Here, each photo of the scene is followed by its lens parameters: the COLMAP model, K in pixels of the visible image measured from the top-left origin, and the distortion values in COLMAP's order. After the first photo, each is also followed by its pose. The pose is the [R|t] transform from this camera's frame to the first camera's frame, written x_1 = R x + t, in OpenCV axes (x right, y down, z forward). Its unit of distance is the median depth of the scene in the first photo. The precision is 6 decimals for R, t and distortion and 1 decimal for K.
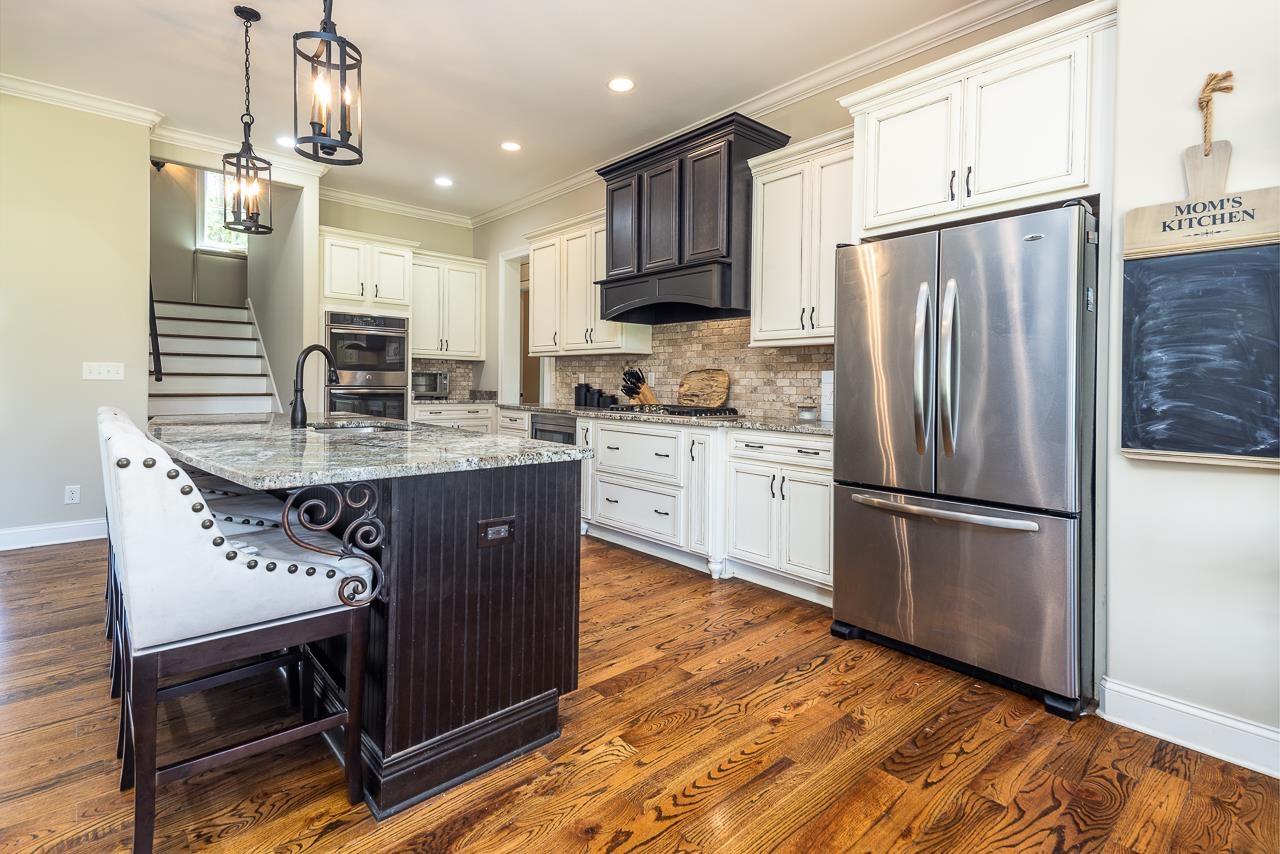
lens RADIAL K [[606.2, 0, 634.8], [0, 606.2, 379.9], [0, 0, 1]] dist [0.033038, -0.004938]
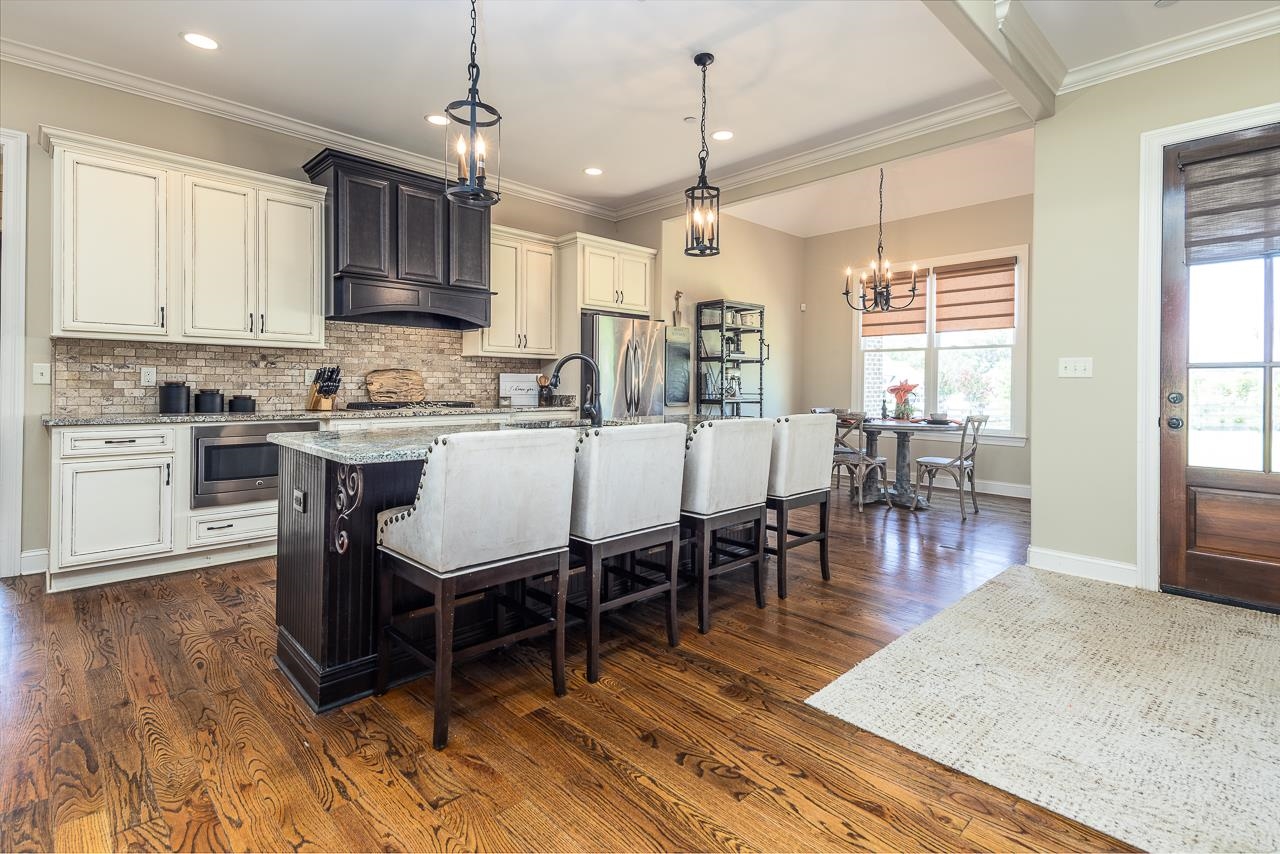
lens RADIAL K [[606.2, 0, 627.3], [0, 606.2, 386.6], [0, 0, 1]] dist [0.033038, -0.004938]
pose [[-0.039615, -0.017858, 0.999055, -1.070314], [-0.012926, 0.999766, 0.017358, -0.010307], [-0.999131, -0.012227, -0.039836, 0.628528]]
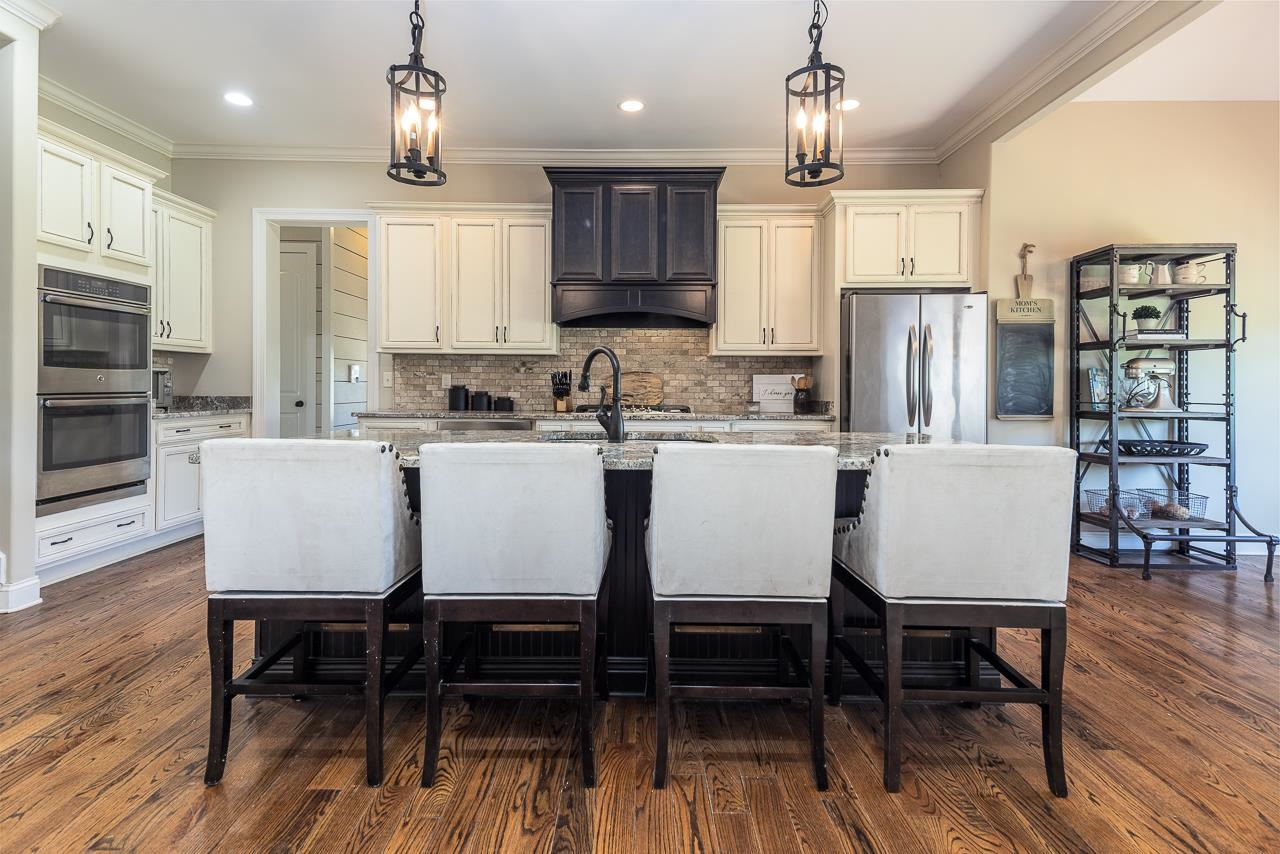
lens RADIAL K [[606.2, 0, 634.0], [0, 606.2, 379.4], [0, 0, 1]] dist [0.033038, -0.004938]
pose [[0.669869, -0.001540, 0.742477, -0.736397], [0.000174, 0.999998, 0.001917, -0.005929], [-0.742479, -0.001155, 0.669869, 0.256428]]
